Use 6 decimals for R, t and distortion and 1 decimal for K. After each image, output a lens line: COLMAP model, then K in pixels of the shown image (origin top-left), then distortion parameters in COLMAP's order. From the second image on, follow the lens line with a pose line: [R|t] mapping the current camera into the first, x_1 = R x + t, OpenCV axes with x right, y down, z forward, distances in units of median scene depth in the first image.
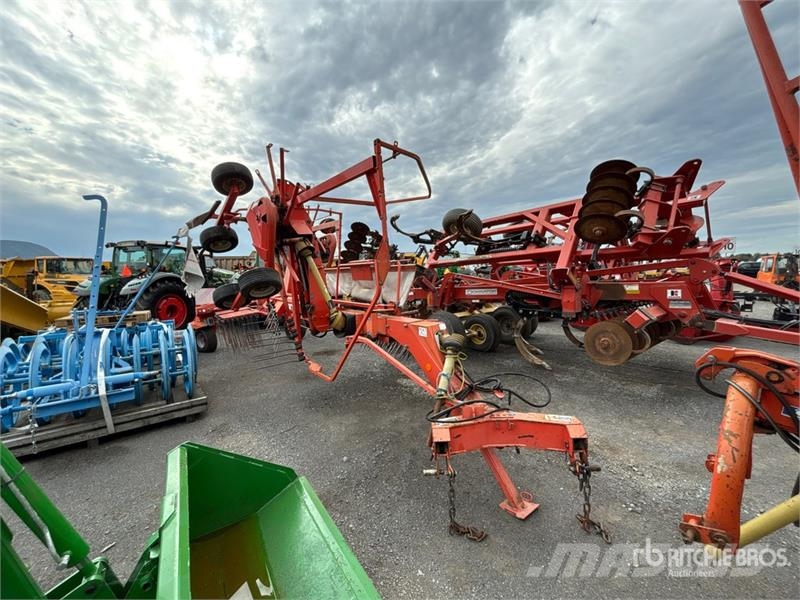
lens RADIAL K [[605.5, 0, 403.2], [0, 605.5, 297.6], [0, 0, 1]] dist [0.015183, -0.001842]
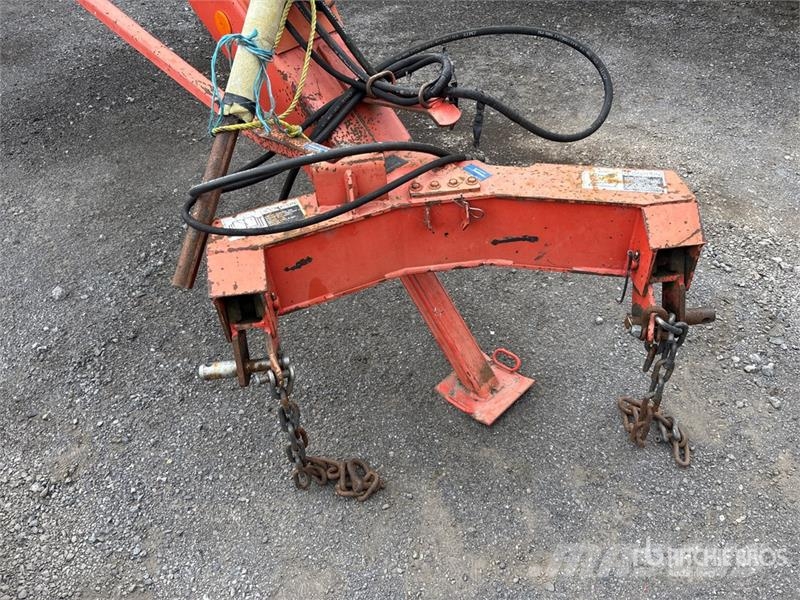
lens RADIAL K [[516.4, 0, 404.1], [0, 516.4, 302.4], [0, 0, 1]] dist [-0.003376, -0.002603]
pose [[0.995506, 0.002805, -0.094657, 0.168409], [0.056735, 0.782650, 0.619871, 0.071333], [0.075822, -0.622455, 0.778974, 0.748911]]
